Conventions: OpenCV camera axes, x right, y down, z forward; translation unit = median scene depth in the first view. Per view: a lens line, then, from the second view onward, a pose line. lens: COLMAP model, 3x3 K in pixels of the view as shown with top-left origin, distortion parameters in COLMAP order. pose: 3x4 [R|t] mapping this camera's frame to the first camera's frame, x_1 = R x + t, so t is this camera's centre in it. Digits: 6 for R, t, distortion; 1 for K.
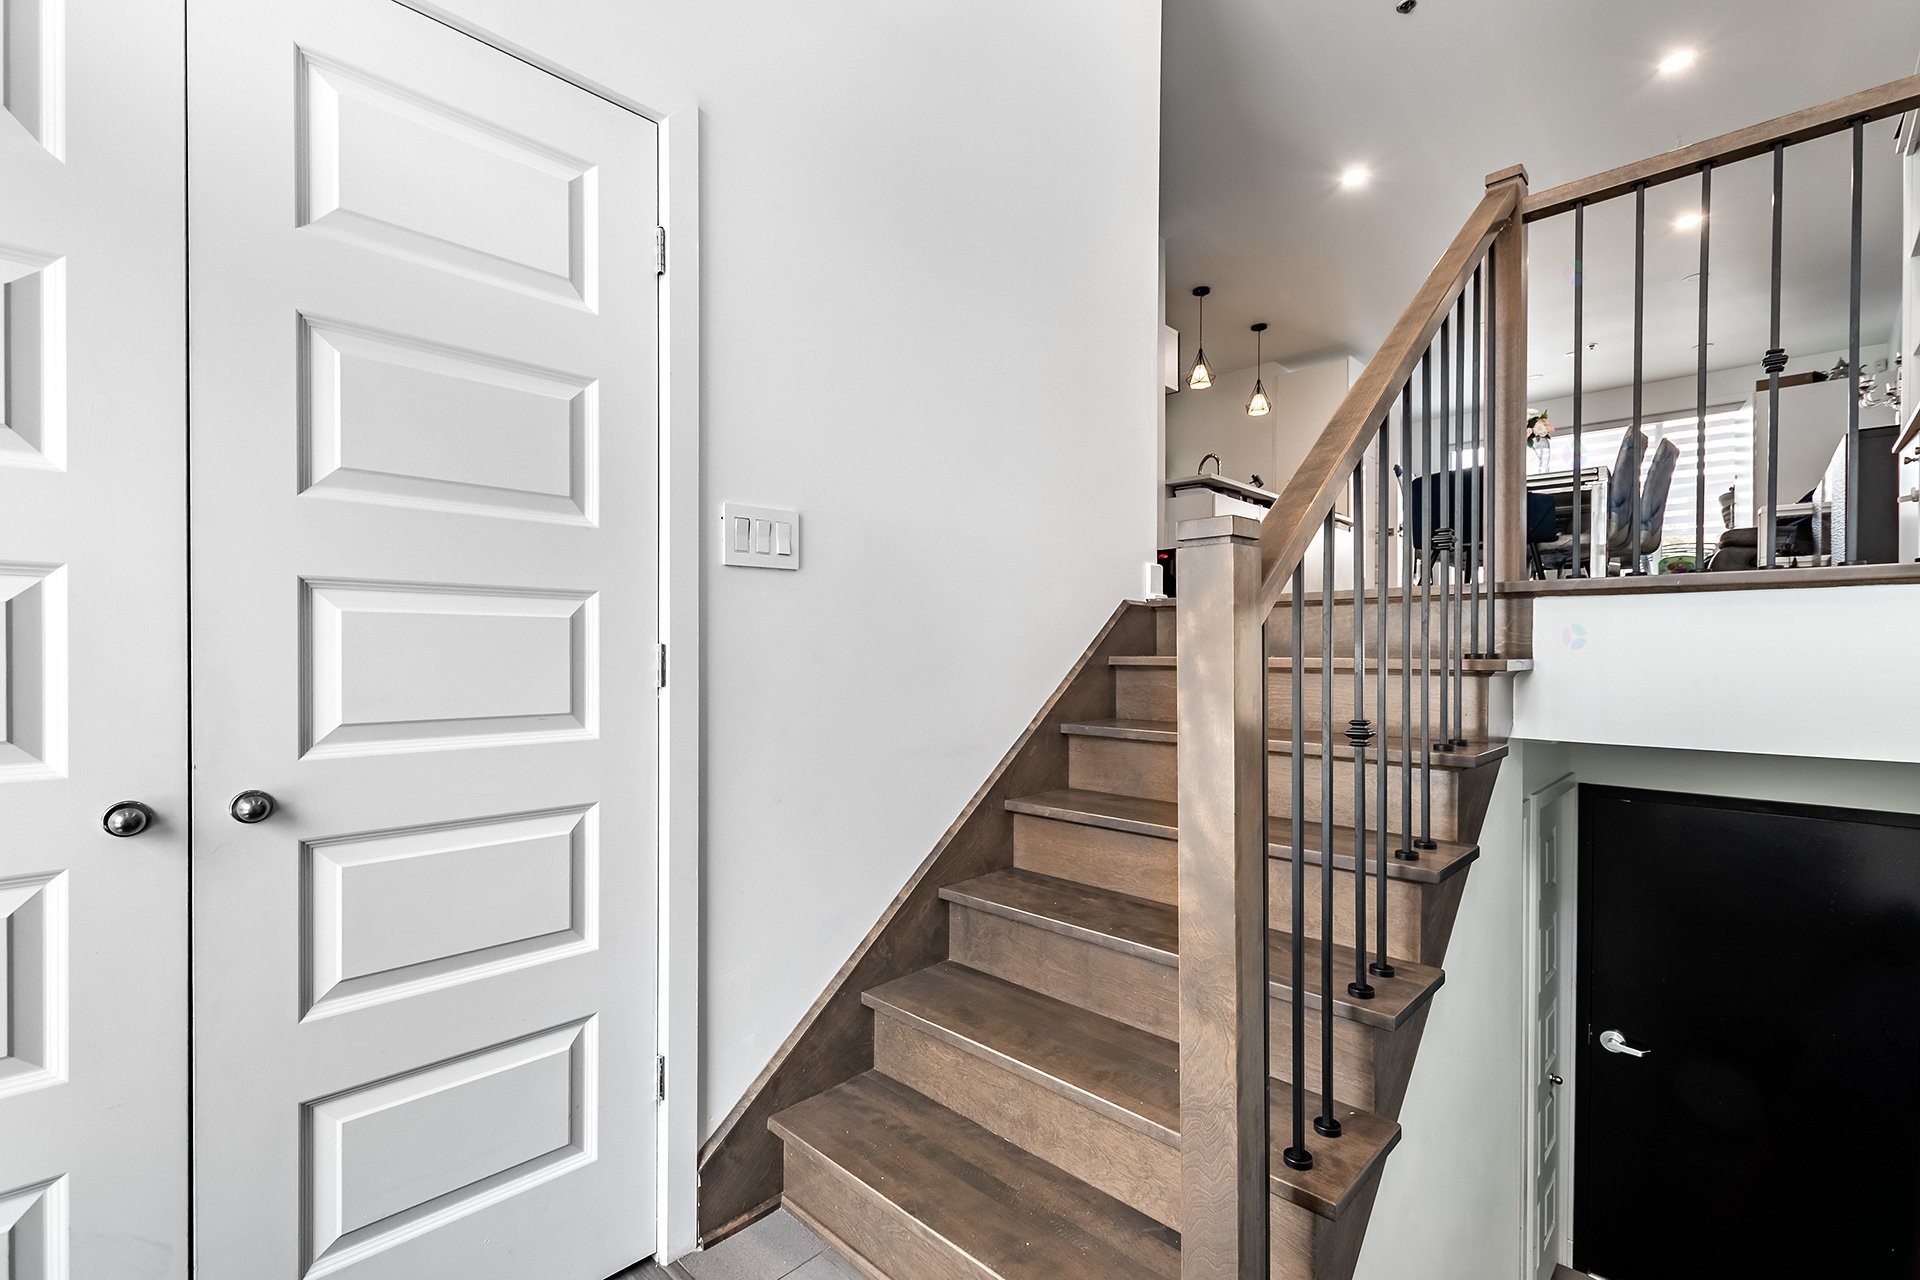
lens RADIAL K [[847.1, 0, 960.3], [0, 847.1, 644.0], [0, 0, 1]] dist [0.015364, -0.003286]
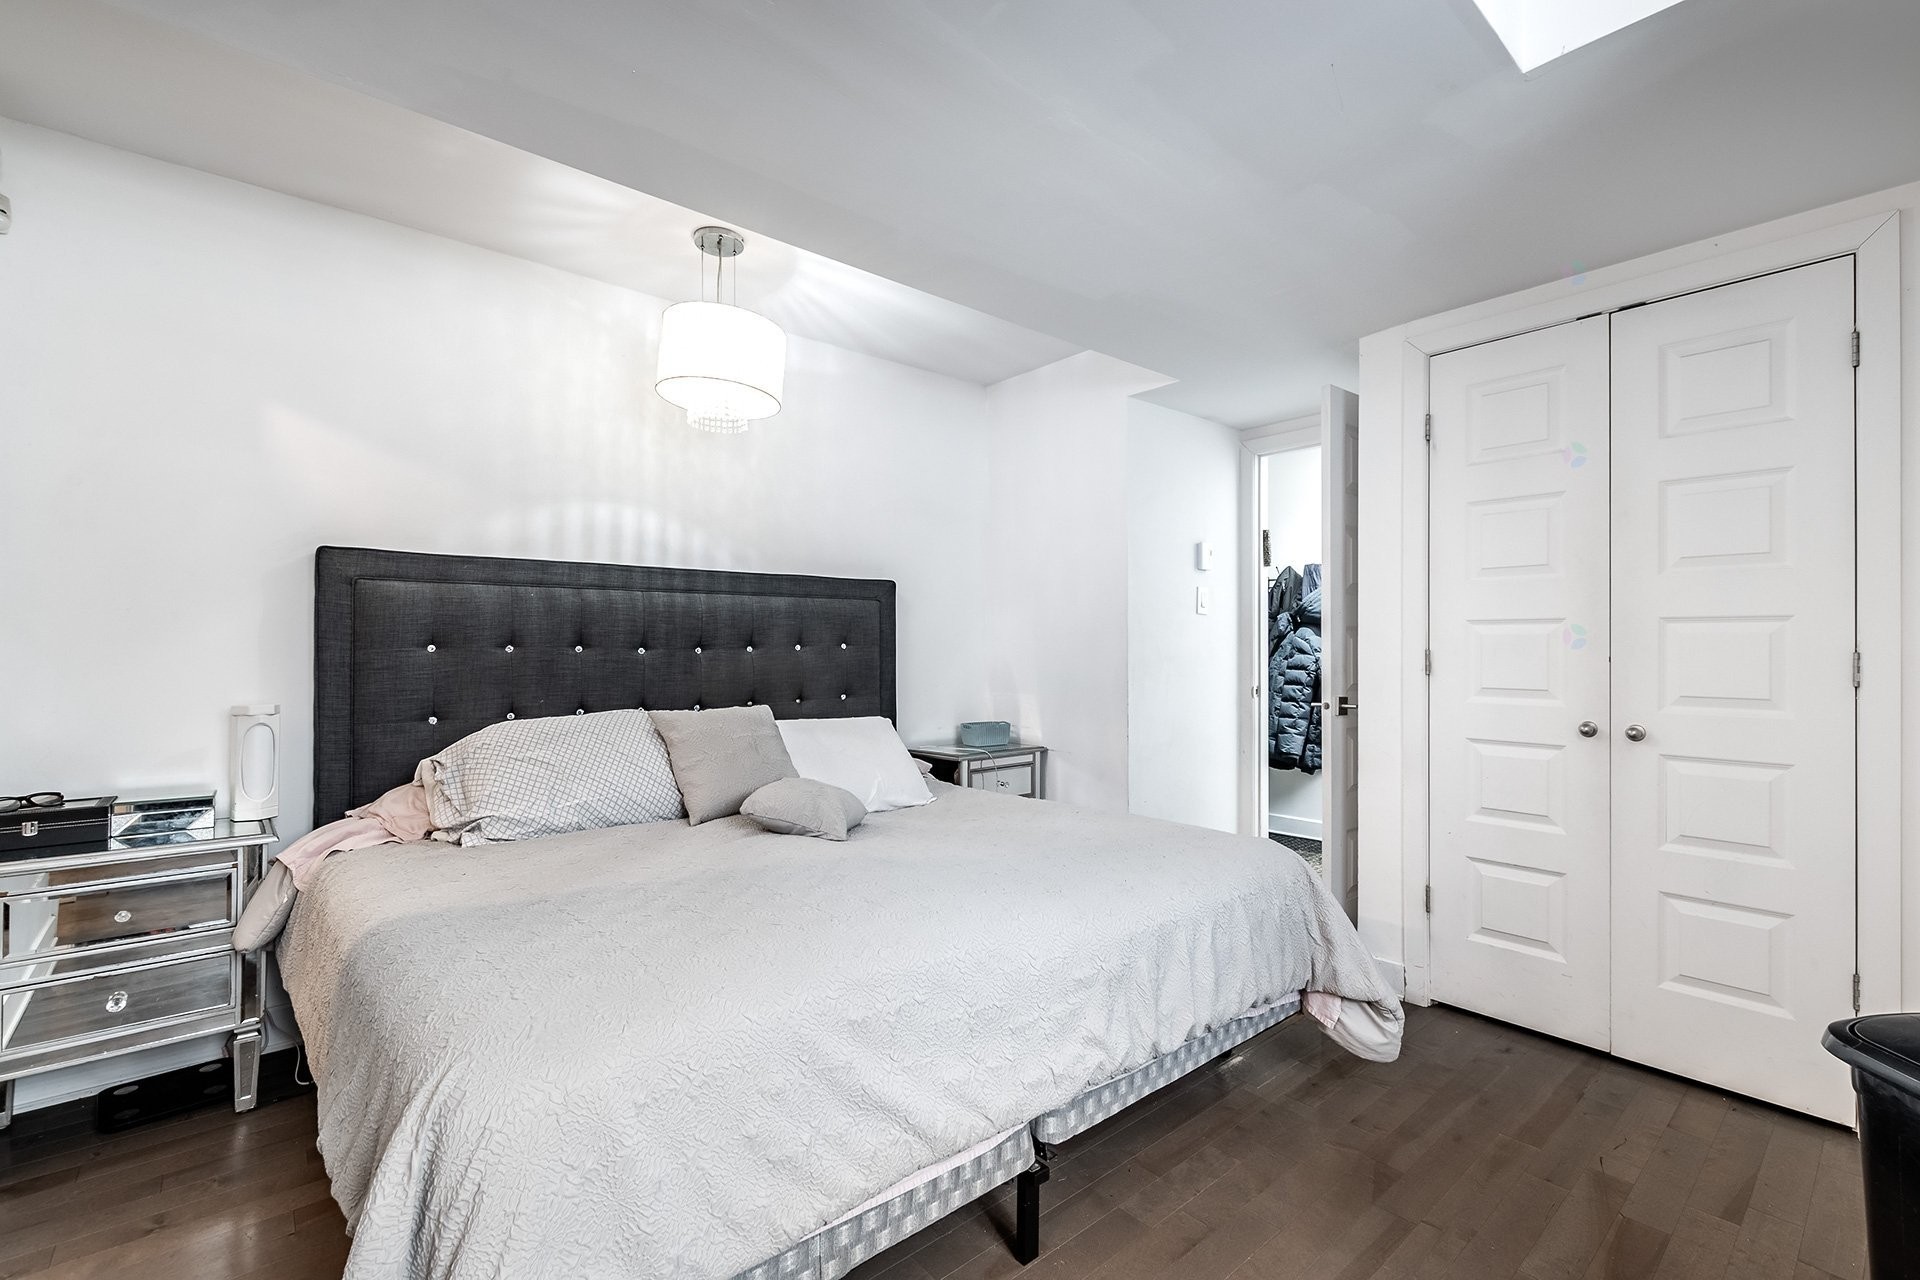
lens RADIAL K [[847.1, 0, 960.6], [0, 847.1, 641.0], [0, 0, 1]] dist [0.015364, -0.003286]
pose [[-0.094896, -0.004987, -0.995475, 1.499128], [-0.005907, 0.999973, -0.004446, -0.022633], [0.995470, 0.005458, -0.094923, -0.489019]]
